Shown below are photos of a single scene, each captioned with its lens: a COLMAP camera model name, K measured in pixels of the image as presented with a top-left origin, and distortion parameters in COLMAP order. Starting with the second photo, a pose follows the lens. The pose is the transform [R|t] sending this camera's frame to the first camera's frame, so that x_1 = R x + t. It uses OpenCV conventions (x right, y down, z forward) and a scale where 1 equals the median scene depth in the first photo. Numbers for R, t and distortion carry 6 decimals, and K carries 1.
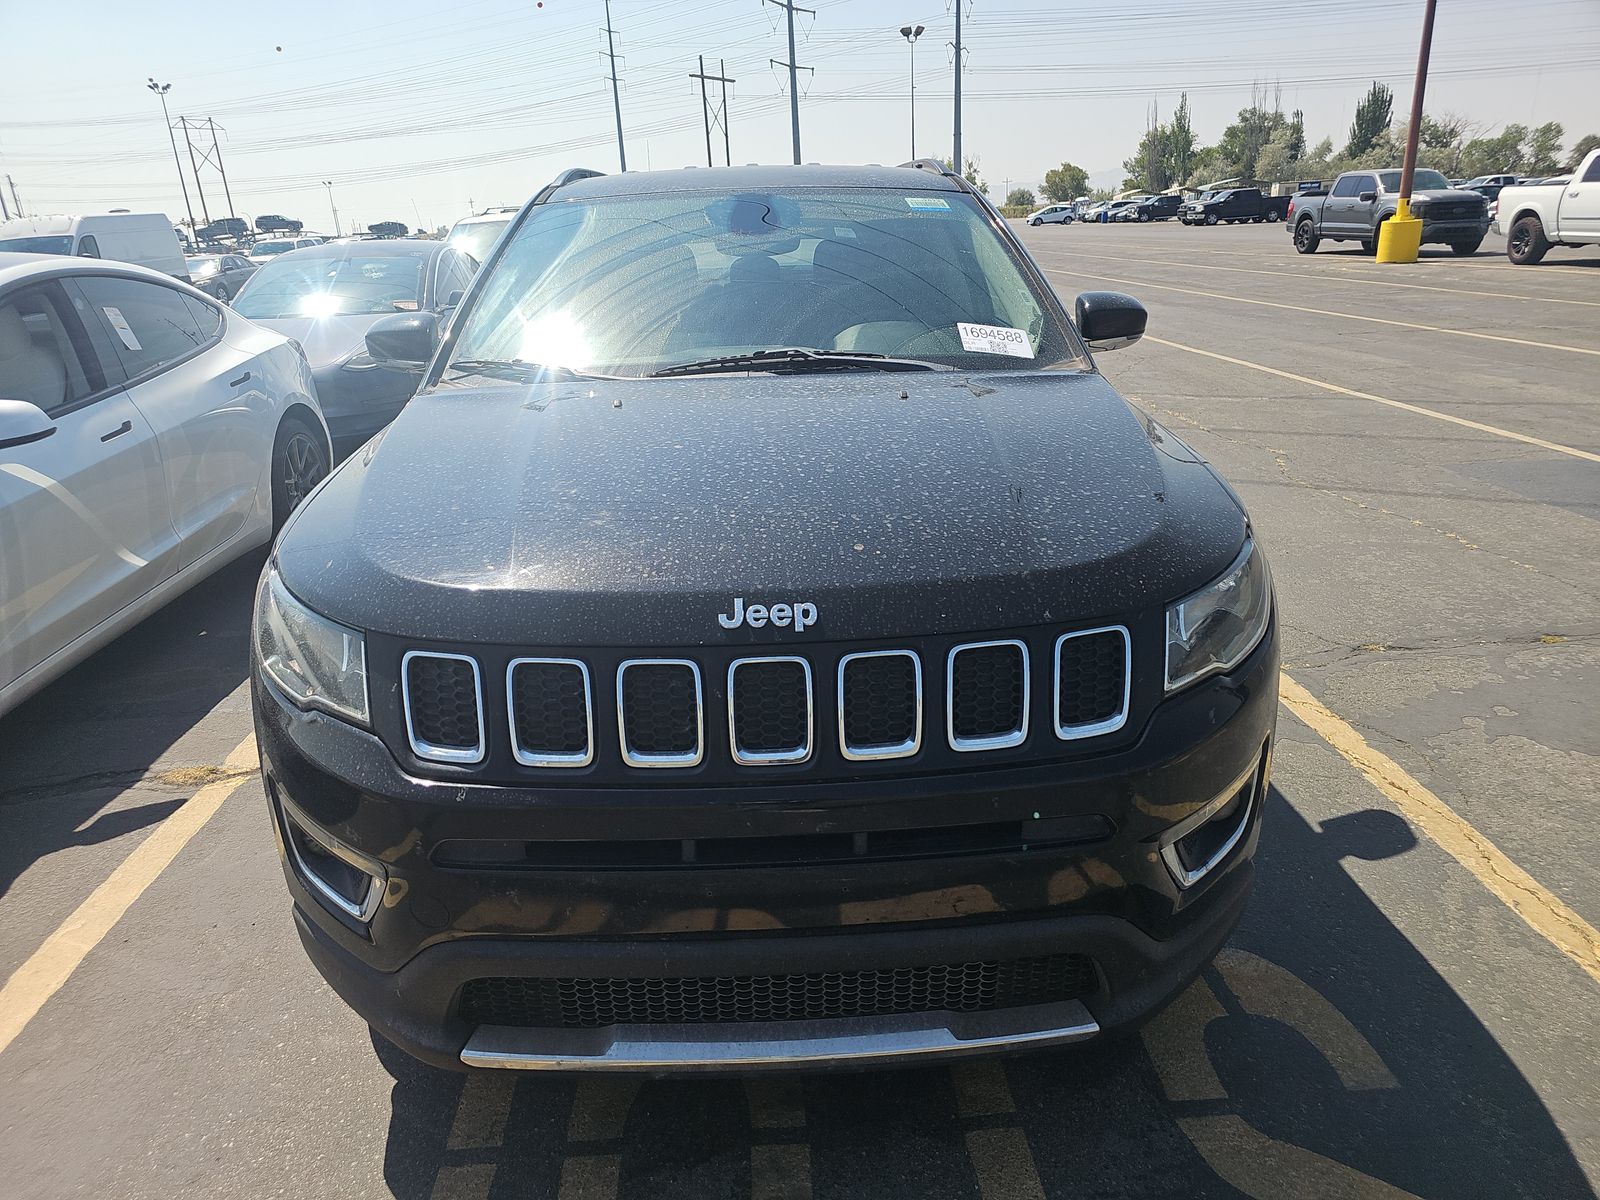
lens RADIAL K [[1059.2, 0, 800.2], [0, 1059.2, 607.0], [0, 0, 1]] dist [0.008634, 0.000280]
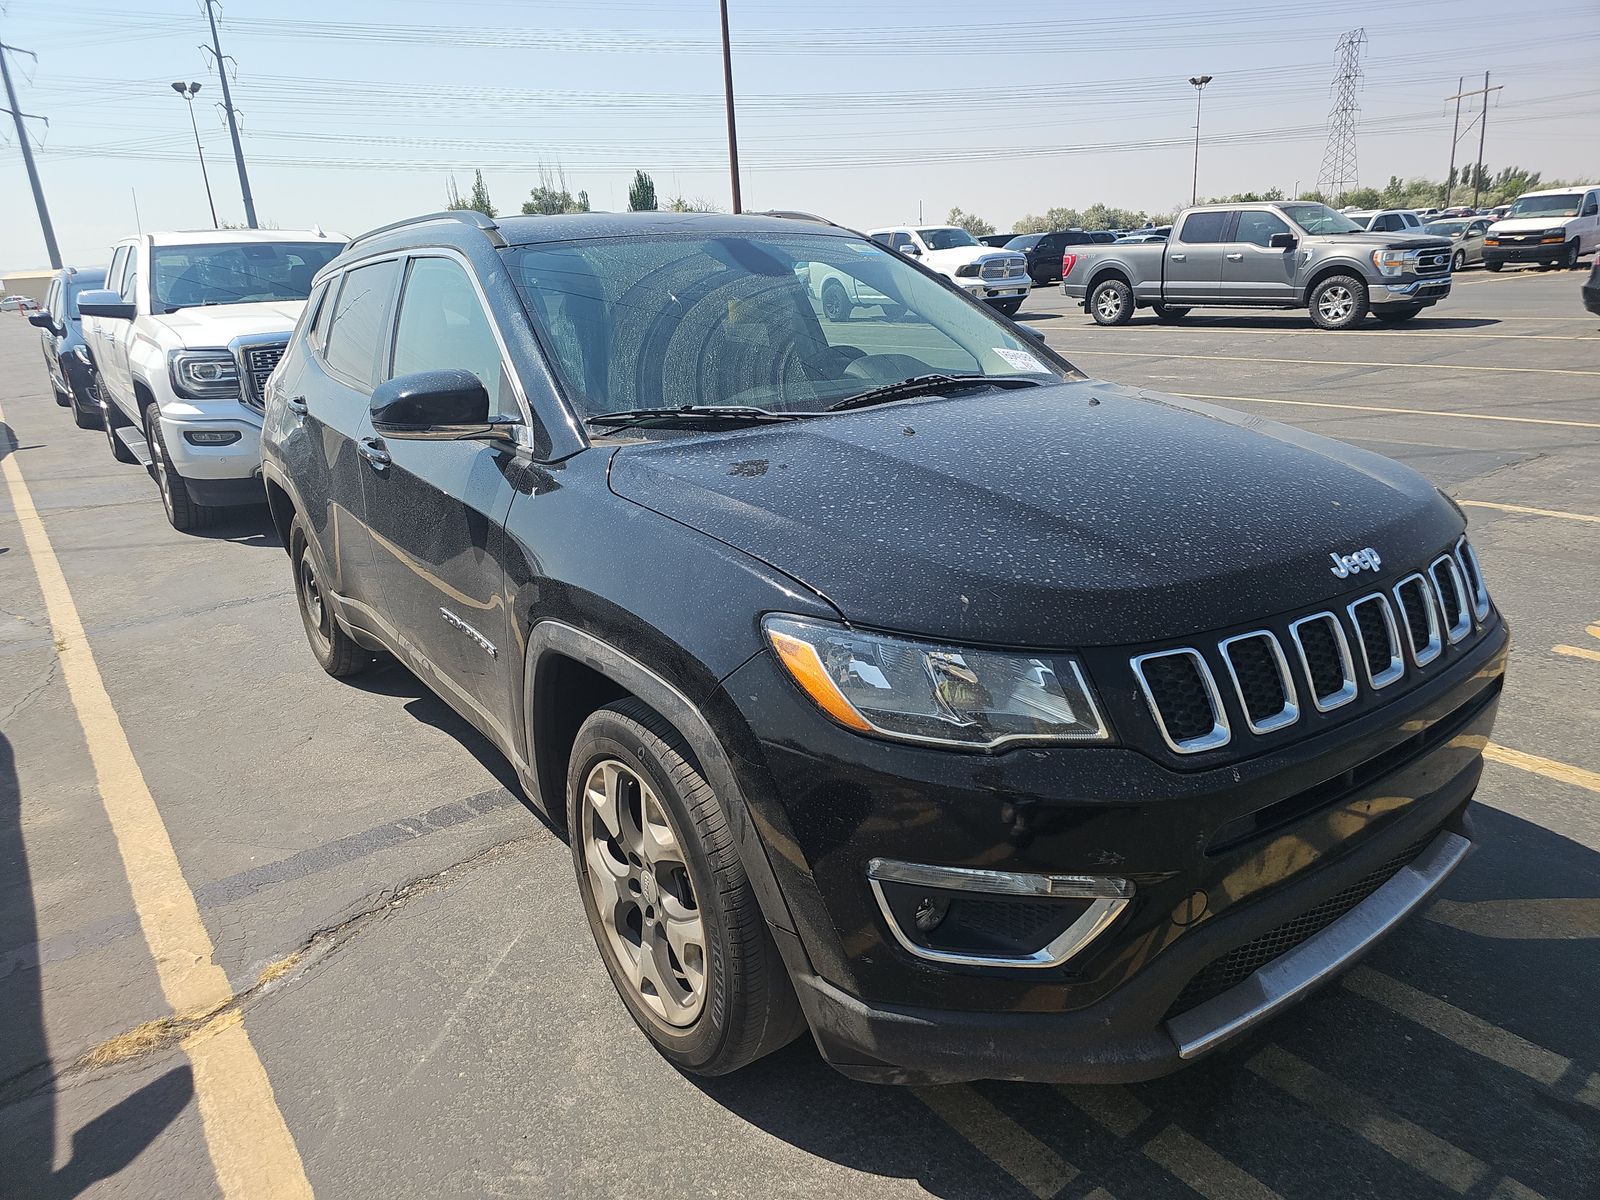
lens RADIAL K [[1052.9, 0, 800.0], [0, 1052.9, 600.0], [0, 0, 1]] dist [0.008641, 0.002607]
pose [[0.822980, -0.170257, 0.541956, -0.552717], [0.204339, 0.978896, -0.002774, -0.034944], [-0.530046, 0.113026, 0.840402, 0.153938]]
